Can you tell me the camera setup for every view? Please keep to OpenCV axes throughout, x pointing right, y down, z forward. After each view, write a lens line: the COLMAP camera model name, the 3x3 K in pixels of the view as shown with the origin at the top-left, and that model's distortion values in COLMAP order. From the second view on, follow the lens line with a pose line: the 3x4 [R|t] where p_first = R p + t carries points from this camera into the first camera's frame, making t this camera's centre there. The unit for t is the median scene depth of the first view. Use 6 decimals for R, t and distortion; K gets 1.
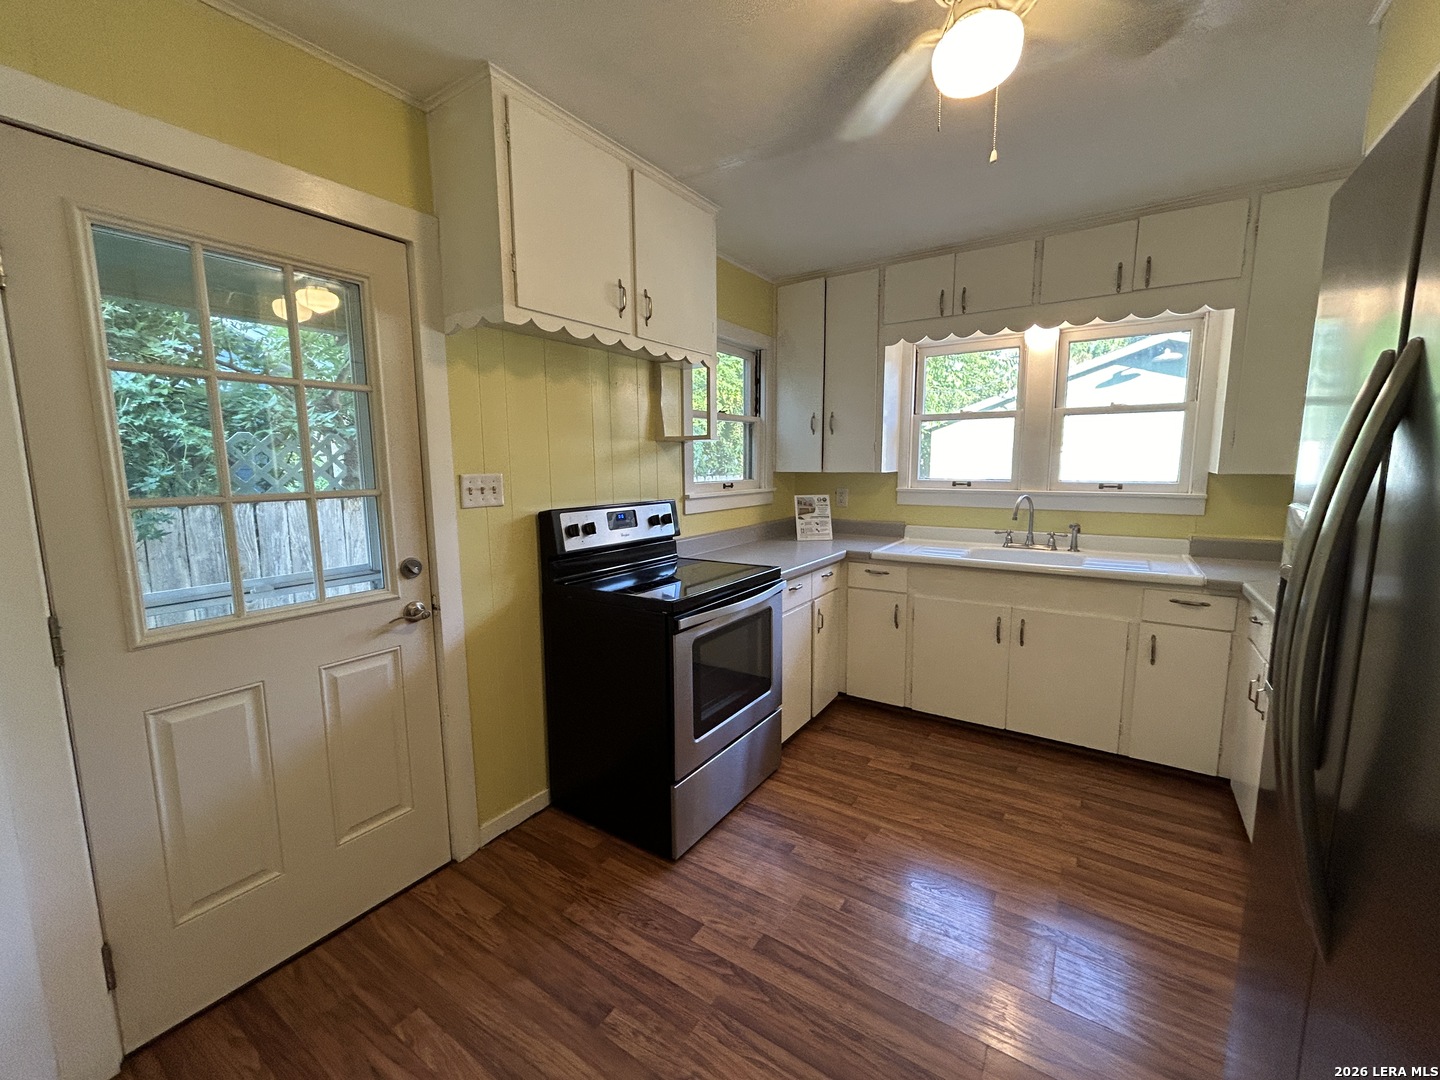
lens RADIAL K [[583.9, 0, 721.7], [0, 583.9, 540.0], [0, 0, 1]] dist [-0.001614, 0.001915]
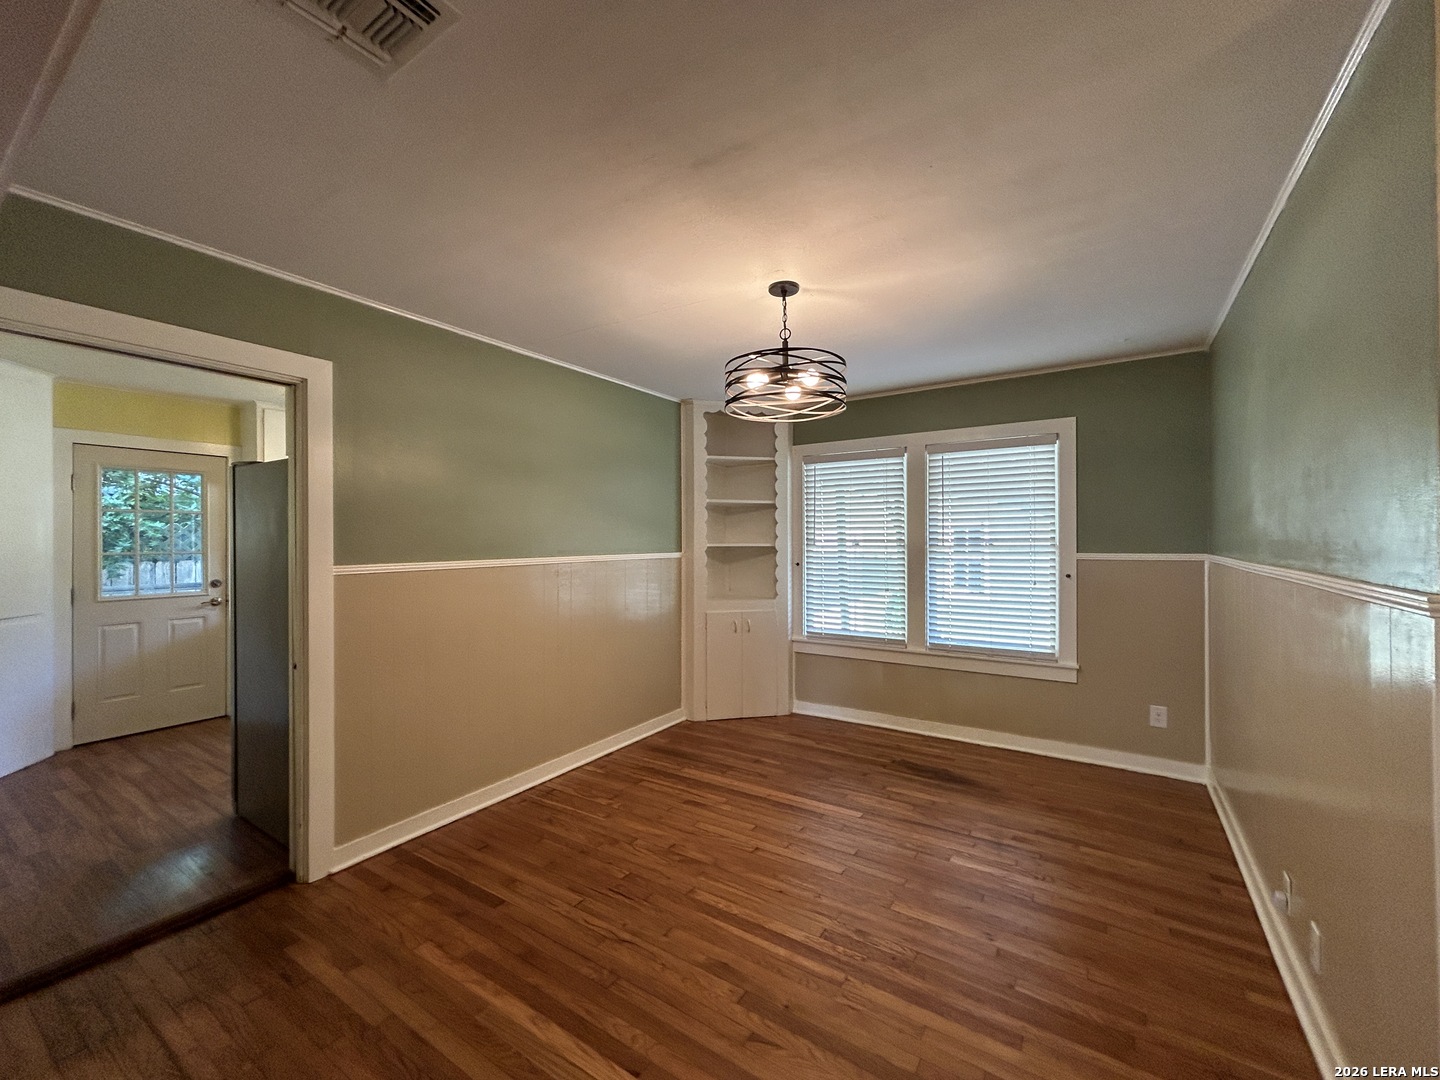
lens RADIAL K [[583.9, 0, 724.6], [0, 583.9, 538.0], [0, 0, 1]] dist [-0.001614, 0.001915]
pose [[0.999899, 0.004724, 0.013434, 1.124937], [-0.002938, 0.991512, -0.129980, 0.122127], [-0.013933, 0.129928, 0.991426, -1.066927]]
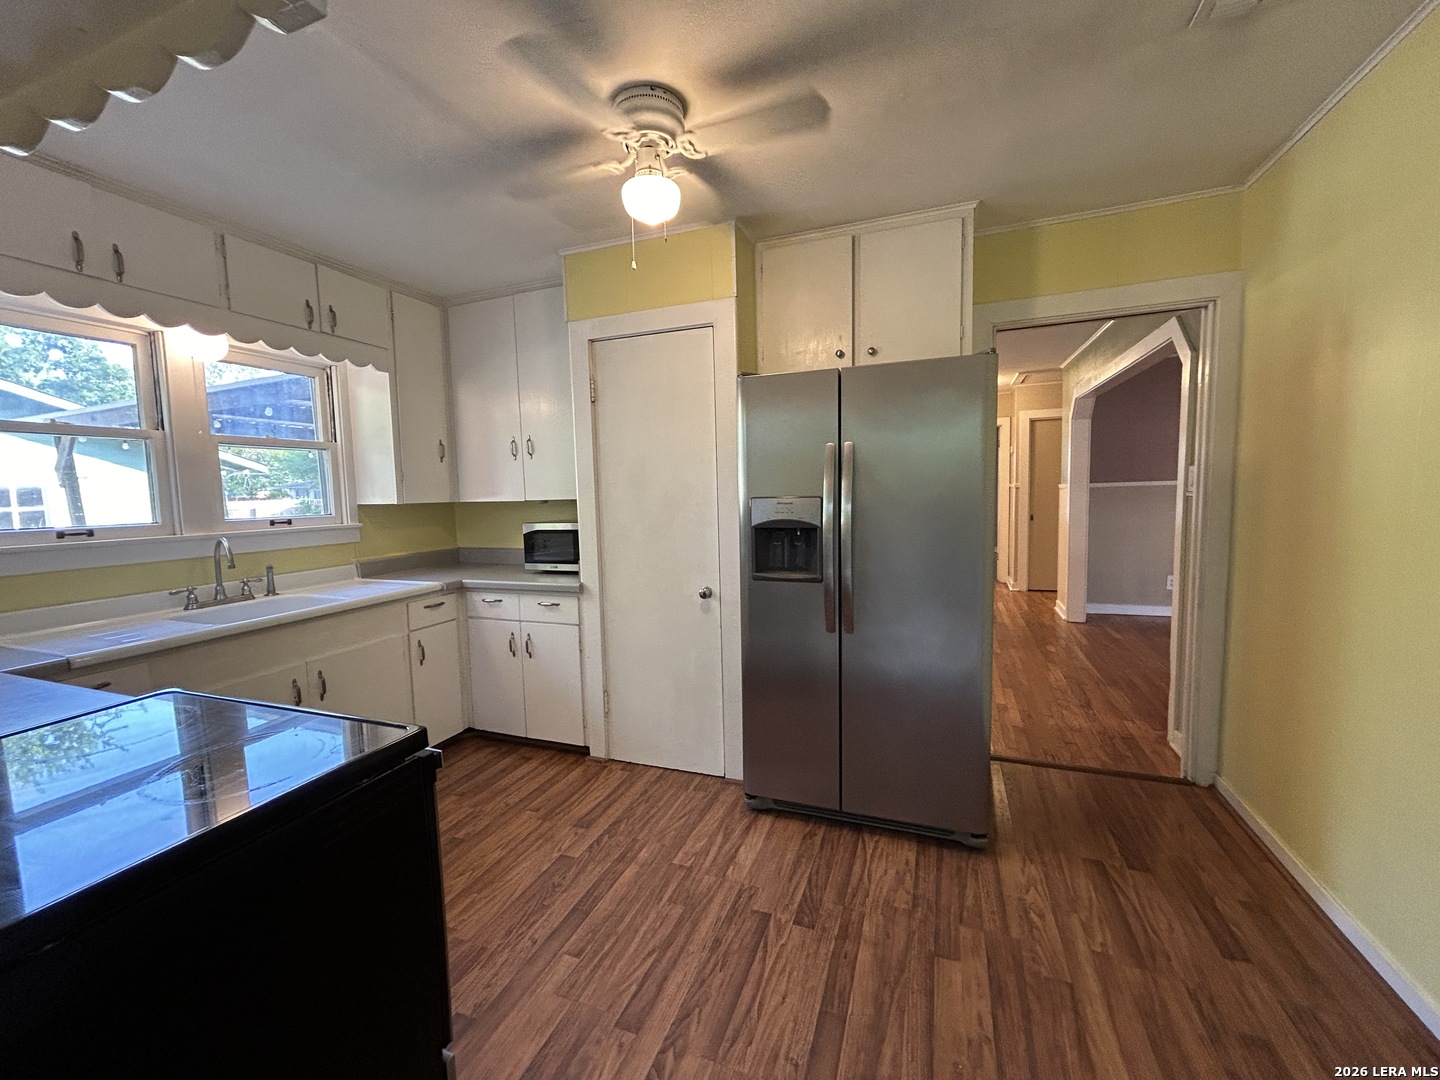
lens RADIAL K [[583.9, 0, 718.5], [0, 583.9, 540.6], [0, 0, 1]] dist [-0.001614, 0.001915]
pose [[-0.224229, -0.070149, 0.972009, -0.491622], [0.158038, 0.981586, 0.107297, -0.060372], [-0.961637, 0.177673, -0.209014, 0.599106]]
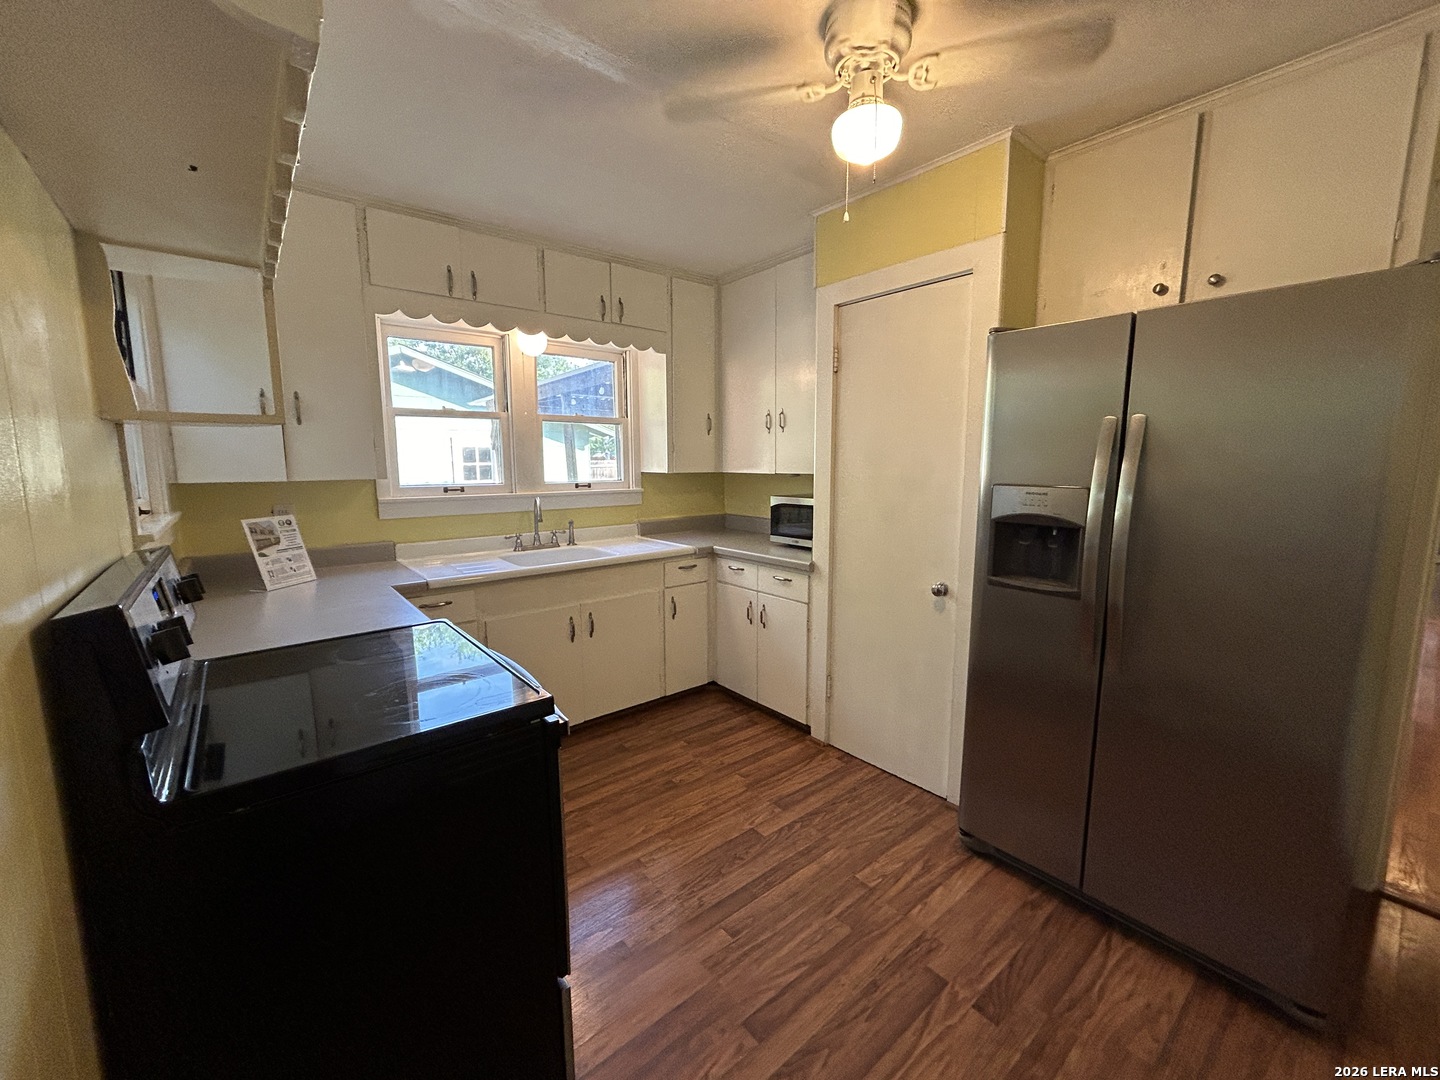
lens RADIAL K [[583.9, 0, 721.2], [0, 583.9, 538.3], [0, 0, 1]] dist [-0.001614, 0.001915]
pose [[0.286802, -0.121107, 0.950304, -0.429980], [0.130281, 0.987692, 0.086553, -0.061232], [-0.949090, 0.098983, 0.299050, 0.467258]]
